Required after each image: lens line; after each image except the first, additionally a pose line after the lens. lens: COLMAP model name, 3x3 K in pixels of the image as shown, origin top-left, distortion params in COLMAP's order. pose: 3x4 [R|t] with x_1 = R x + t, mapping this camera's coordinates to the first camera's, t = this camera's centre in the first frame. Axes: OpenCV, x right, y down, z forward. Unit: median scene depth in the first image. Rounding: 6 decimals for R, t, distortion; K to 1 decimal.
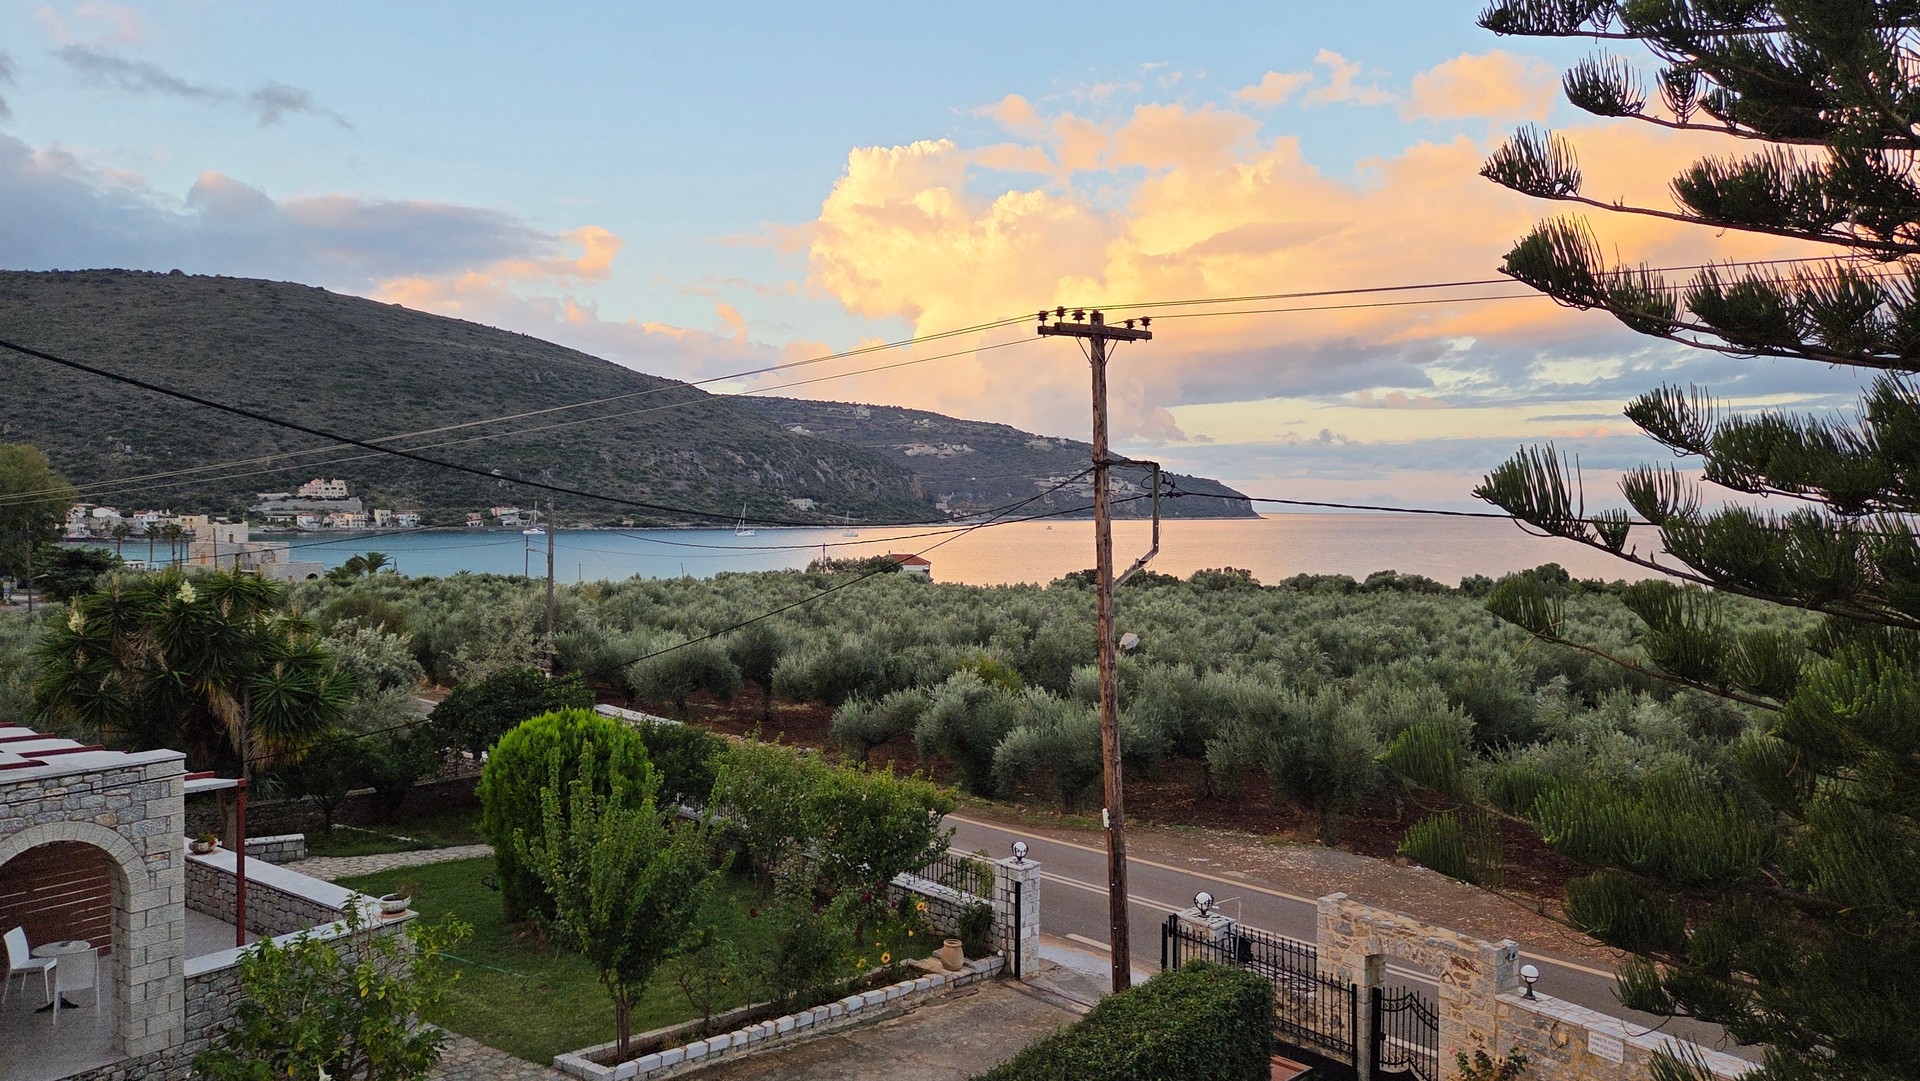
lens RADIAL K [[1277.5, 0, 945.9], [0, 1277.5, 537.5], [0, 0, 1]] dist [0.077254, -0.067234]
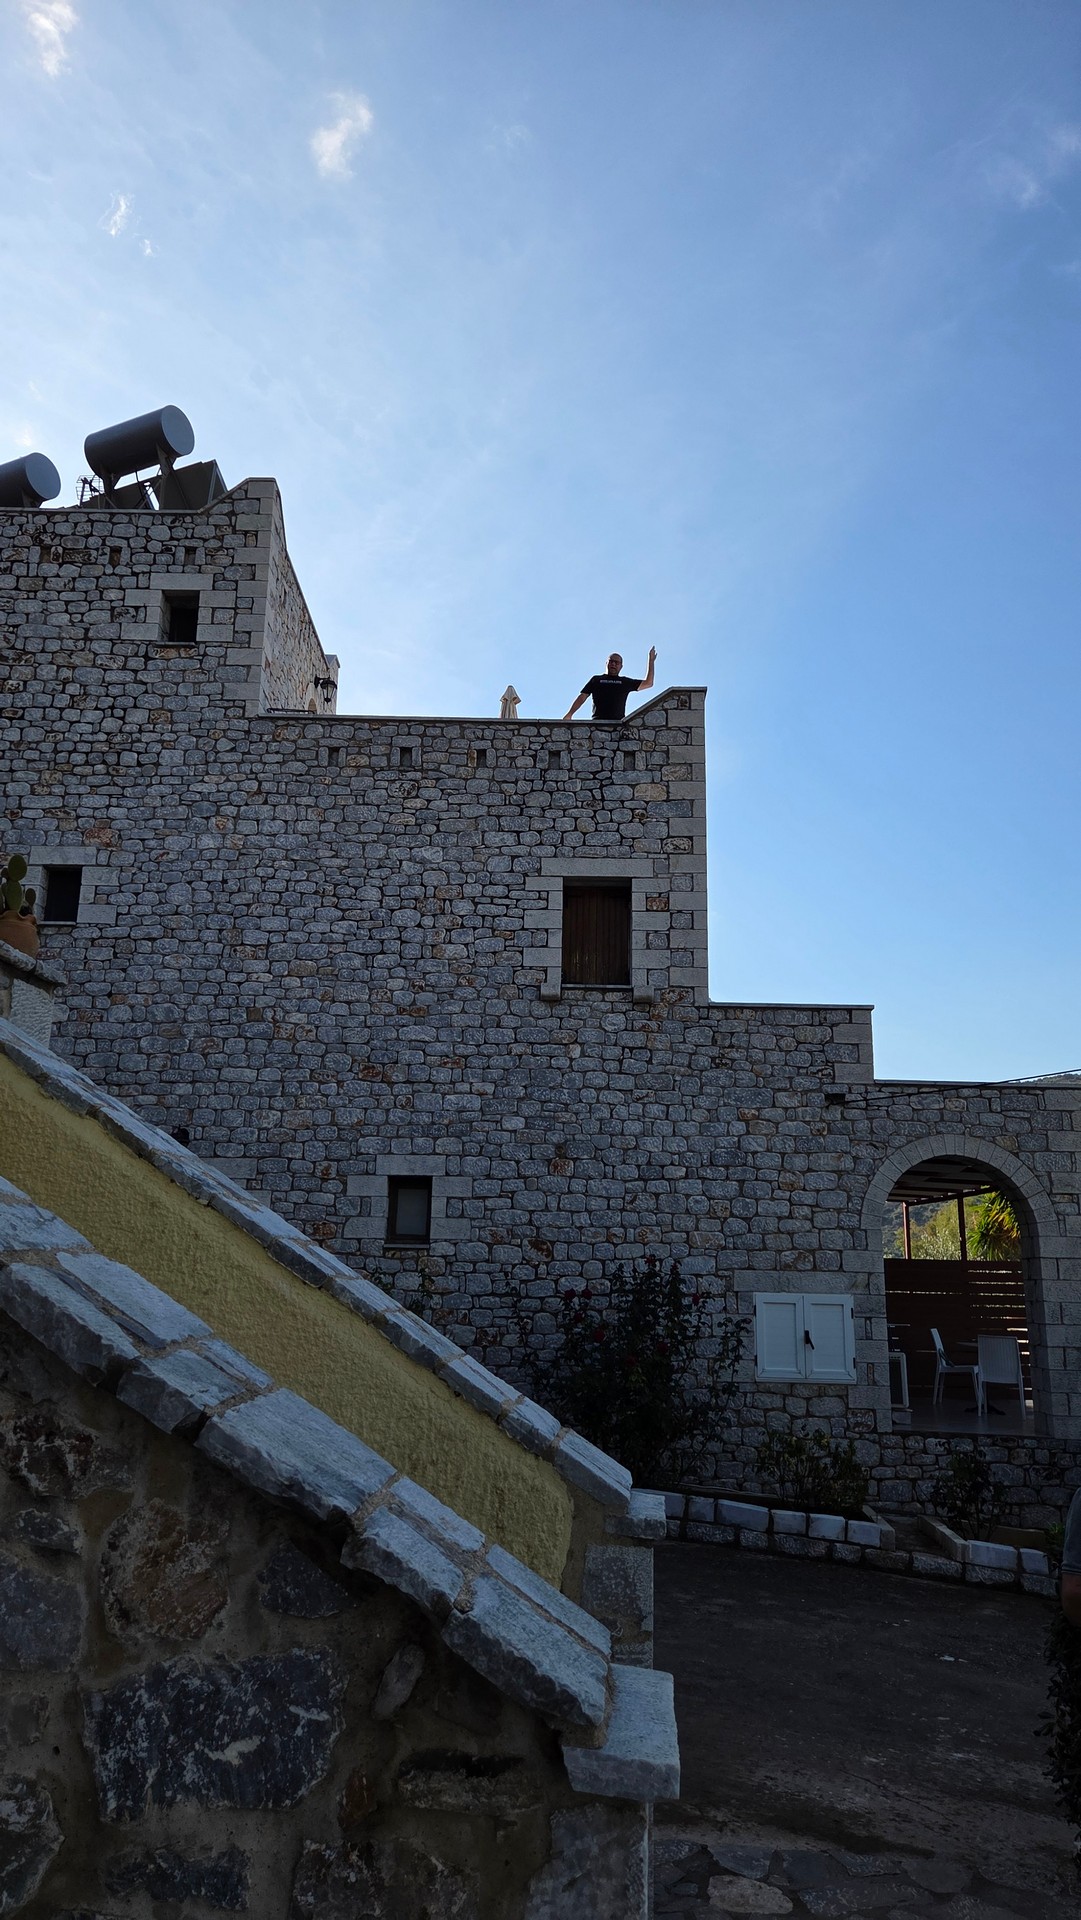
lens RADIAL K [[1277.5, 0, 531.6], [0, 1277.5, 958.1], [0, 0, 1]] dist [0.077254, -0.067234]
pose [[0.574508, -0.194566, -0.795038, -0.062605], [-0.035412, 0.964518, -0.261631, 0.215604], [0.817733, 0.178463, 0.547233, 0.140839]]
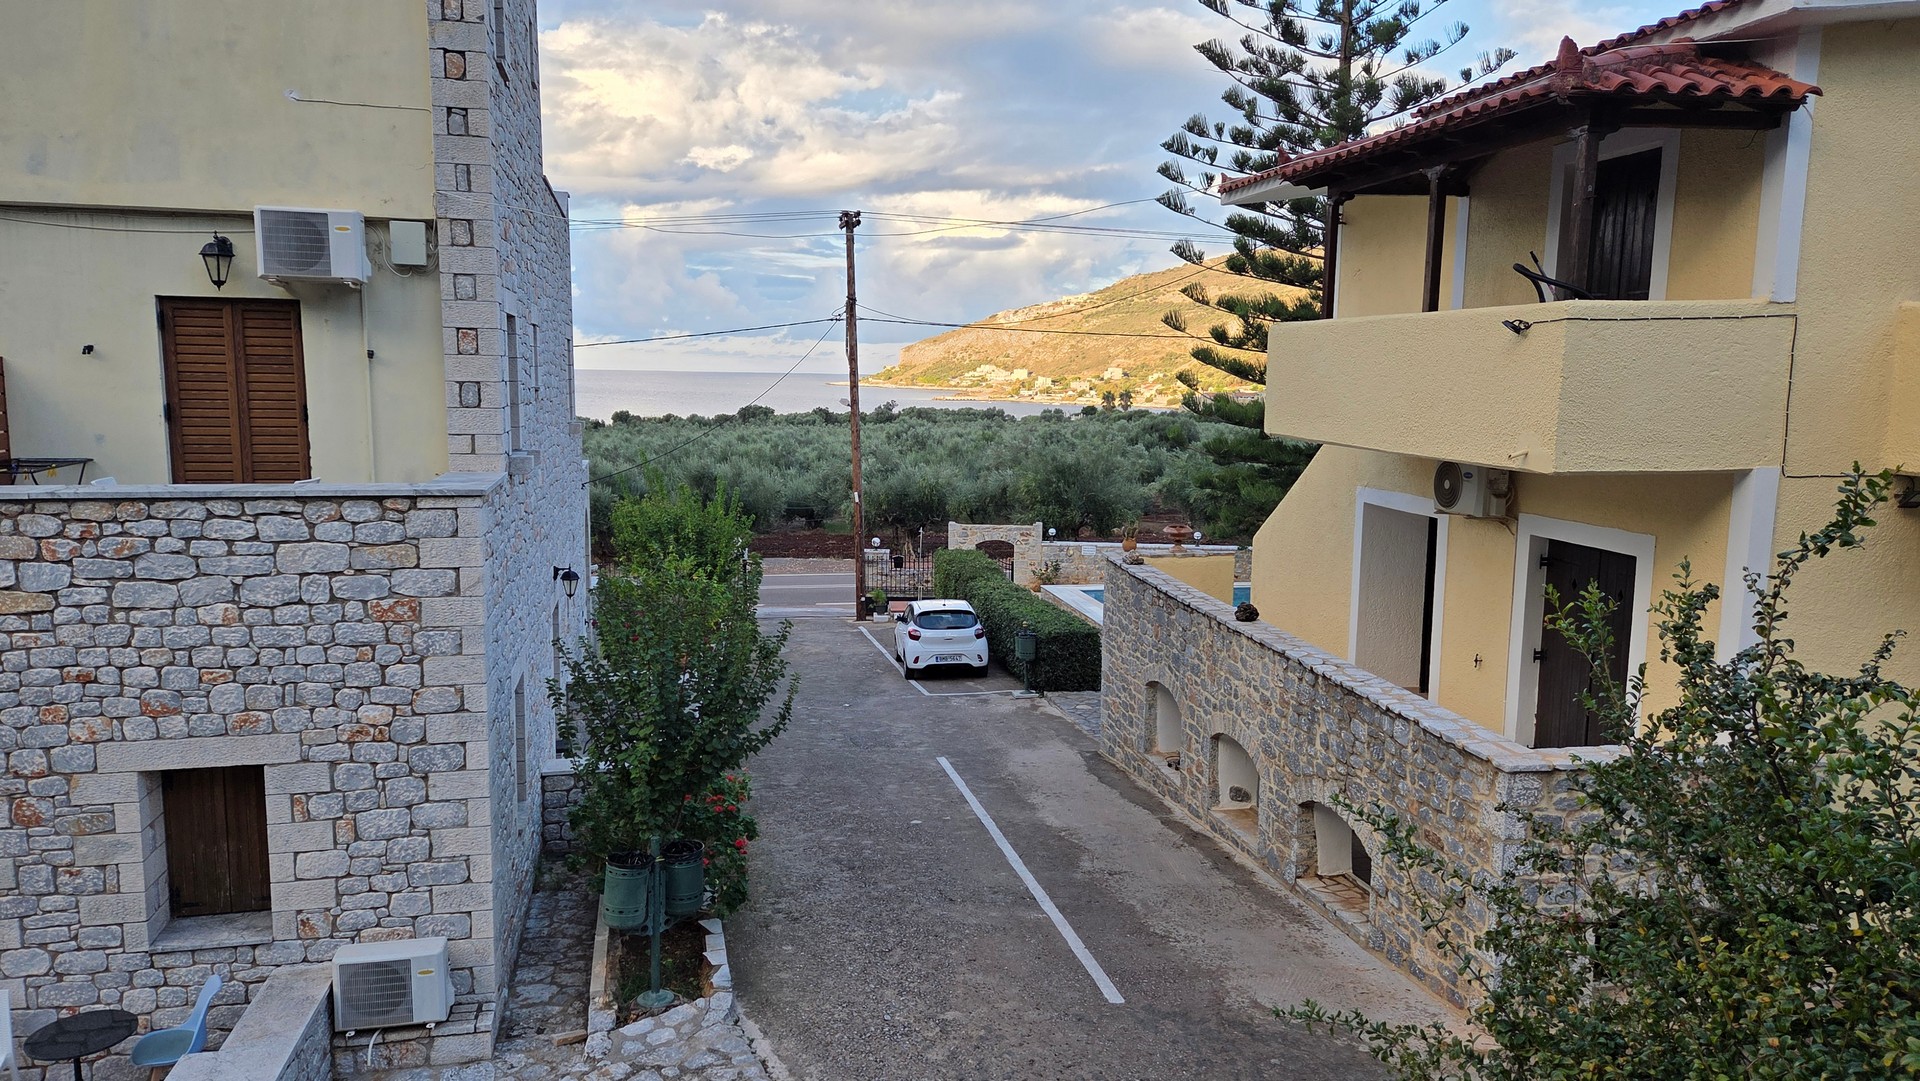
lens RADIAL K [[1277.5, 0, 953.8], [0, 1277.5, 544.4], [0, 0, 1]] dist [0.077254, -0.067234]
pose [[0.656457, -0.101599, 0.747491, -0.991029], [0.010833, 0.992056, 0.125327, 0.050017], [-0.754286, -0.074174, 0.652343, -0.258028]]
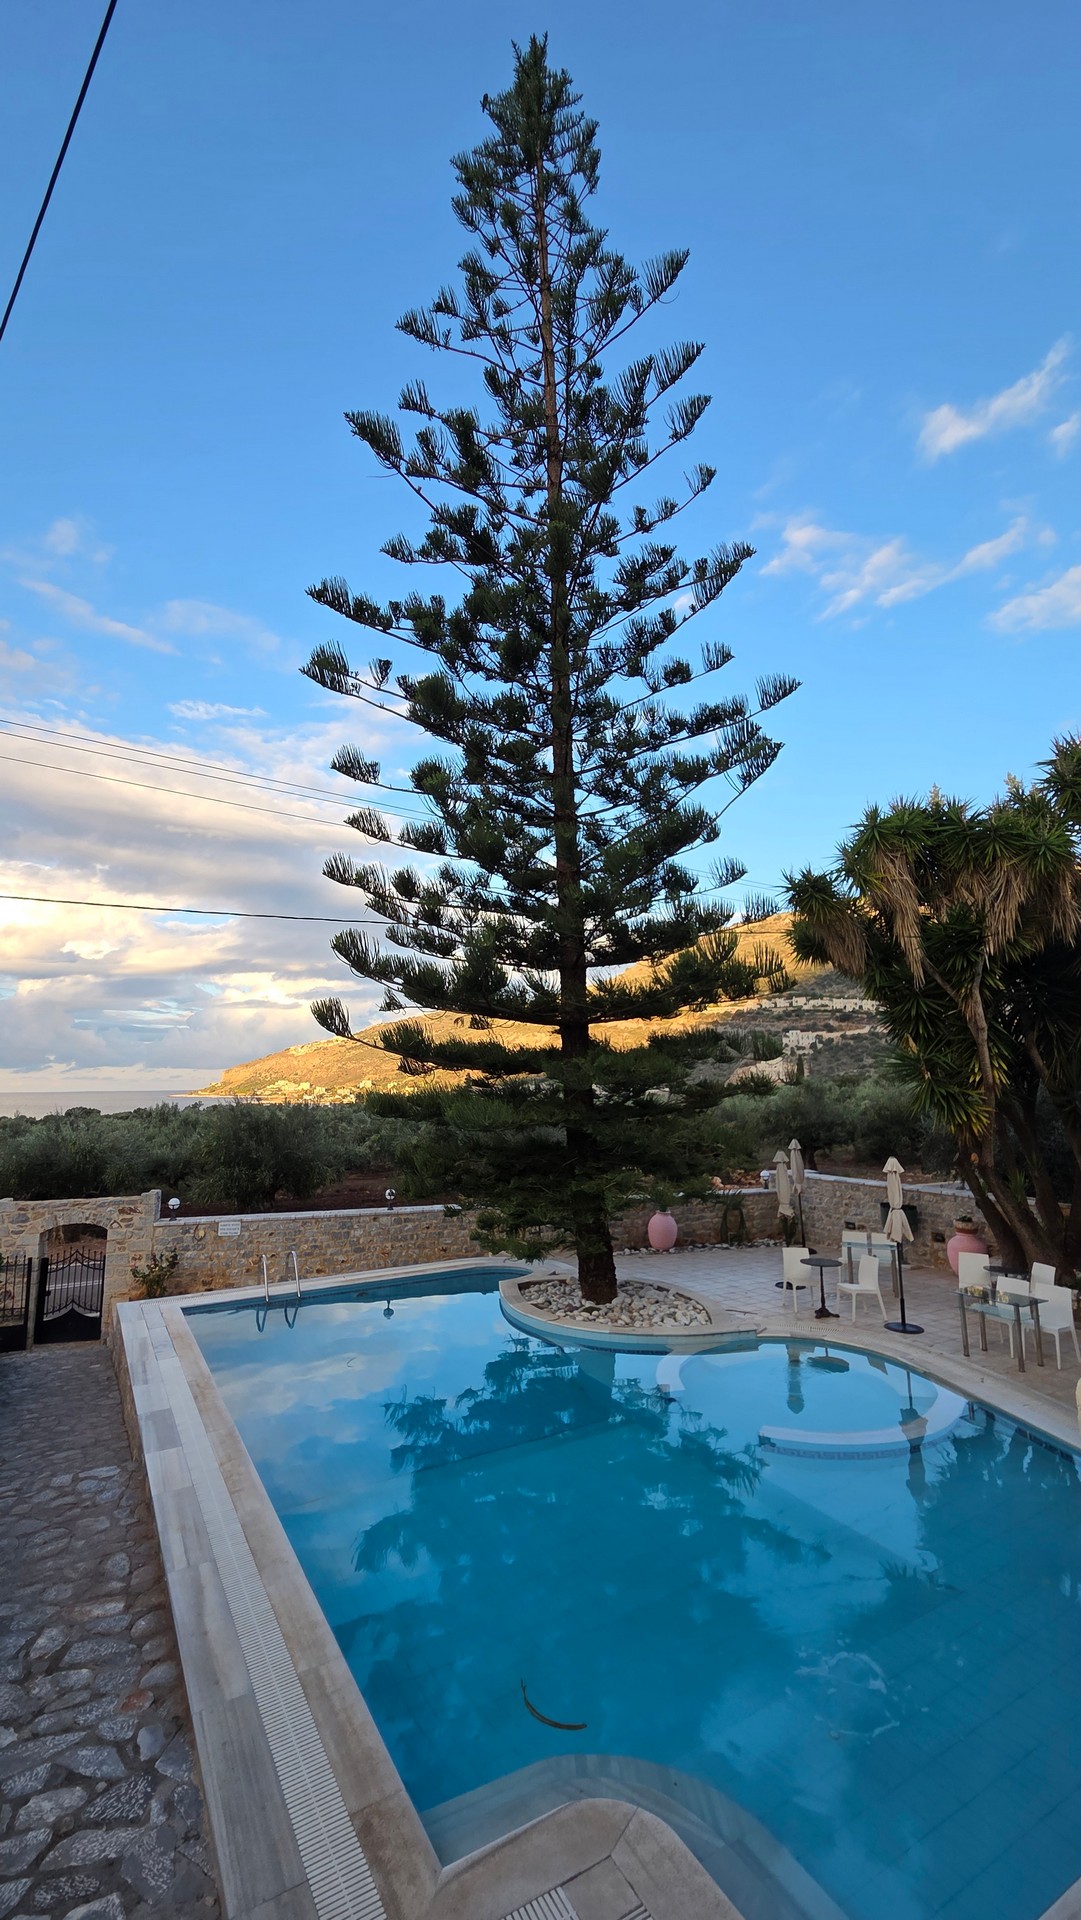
lens RADIAL K [[782.8, 0, 530.4], [0, 782.8, 959.0], [0, 0, 1]] dist [0.005700, -0.000834]
pose [[0.380392, 0.132363, 0.915305, -0.206909], [0.036653, 0.986770, -0.157930, 0.151526], [-0.924099, 0.093624, 0.370507, 0.165820]]
